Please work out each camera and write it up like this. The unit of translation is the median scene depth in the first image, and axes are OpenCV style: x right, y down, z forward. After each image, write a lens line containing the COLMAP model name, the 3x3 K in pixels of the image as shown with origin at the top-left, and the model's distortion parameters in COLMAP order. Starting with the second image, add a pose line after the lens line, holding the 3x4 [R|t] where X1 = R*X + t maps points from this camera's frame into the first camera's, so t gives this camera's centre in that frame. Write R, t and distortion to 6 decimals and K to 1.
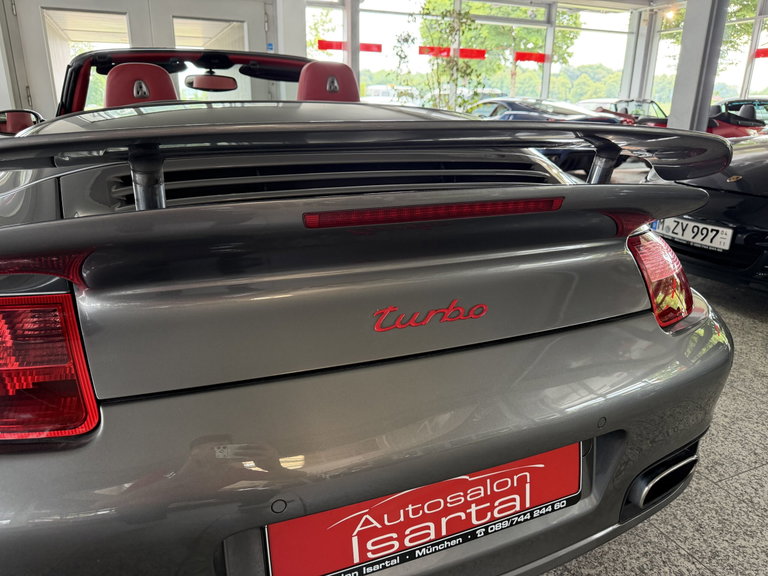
lens RADIAL K [[550.9, 0, 385.2], [0, 550.9, 291.2], [0, 0, 1]] dist [-0.013305, 0.003899]
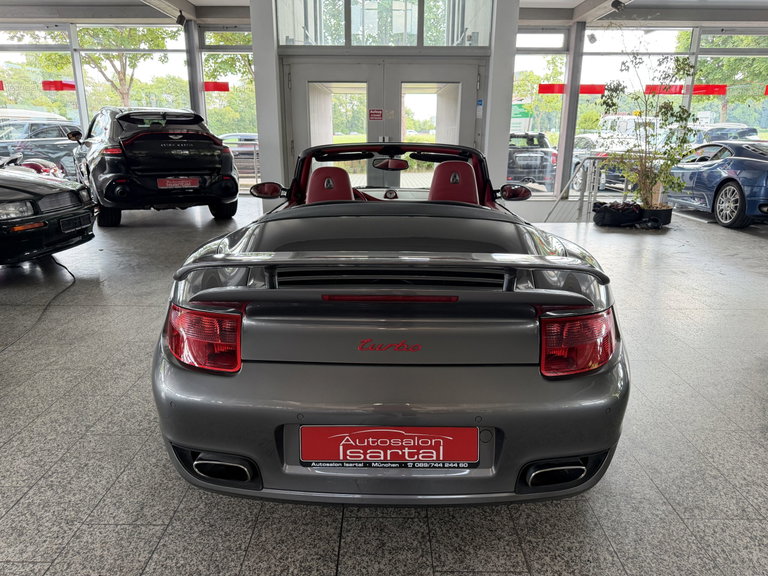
lens RADIAL K [[534.9, 0, 384.0], [0, 534.9, 288.0], [0, 0, 1]] dist [0.087732, -0.091279]
pose [[0.916821, 0.102590, -0.385894, 0.755907], [-0.121157, 0.992342, -0.024035, -0.113573], [0.380473, 0.068790, 0.922230, -0.806861]]
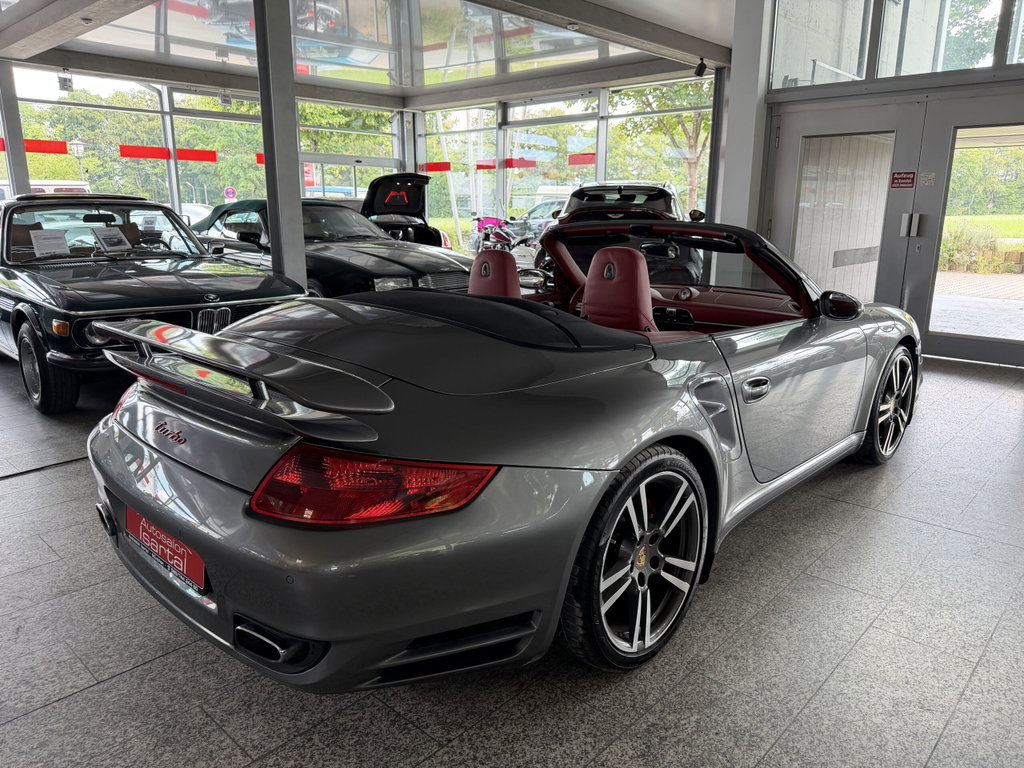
lens RADIAL K [[737.7, 0, 493.4], [0, 737.7, 385.1], [0, 0, 1]] dist [-0.003204, -0.001530]
pose [[0.399728, 0.204243, -0.893590, 2.472873], [-0.289889, 0.952993, 0.088146, -0.593610], [0.869588, 0.223807, 0.440145, 0.642132]]
